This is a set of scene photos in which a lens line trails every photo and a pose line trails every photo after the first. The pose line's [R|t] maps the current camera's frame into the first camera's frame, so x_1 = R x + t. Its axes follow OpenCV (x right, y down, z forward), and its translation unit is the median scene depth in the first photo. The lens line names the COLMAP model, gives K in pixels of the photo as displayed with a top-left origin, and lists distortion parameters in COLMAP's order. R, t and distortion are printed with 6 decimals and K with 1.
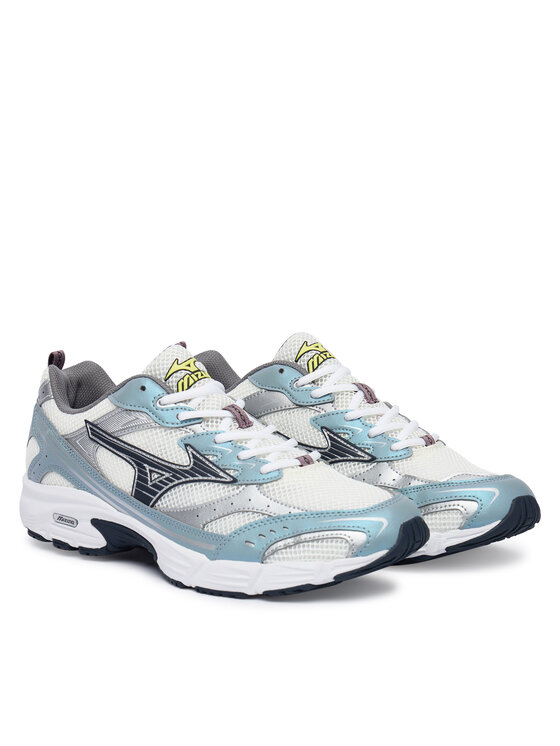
lens RADIAL K [[2119.5, 0, 280.0], [0, 2119.5, 373.0], [0, 0, 1]] dist [0.057174, 0.162512]
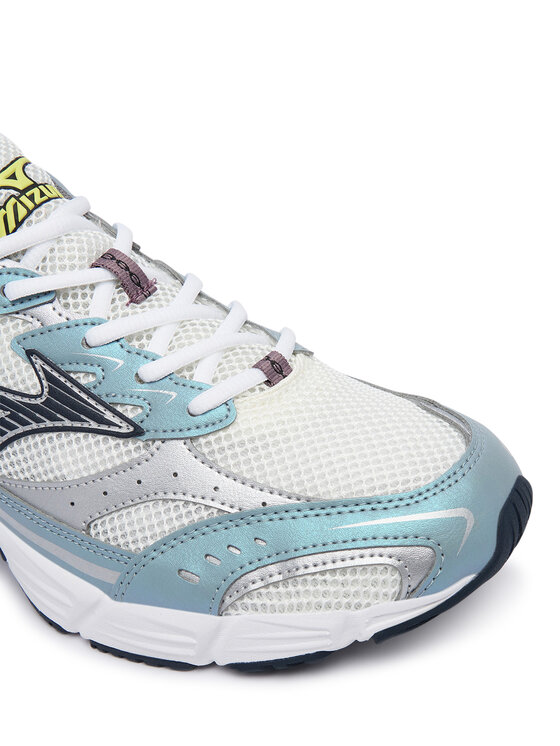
lens RADIAL K [[942.0, 0, 280.0], [0, 942.0, 373.0], [0, 0, 1]] dist [-0.029658, -0.032990]
pose [[0.983522, -0.120243, 0.135007, -0.016698], [0.062789, 0.927457, 0.368621, -0.039762], [-0.169538, -0.354070, 0.919723, 0.791137]]
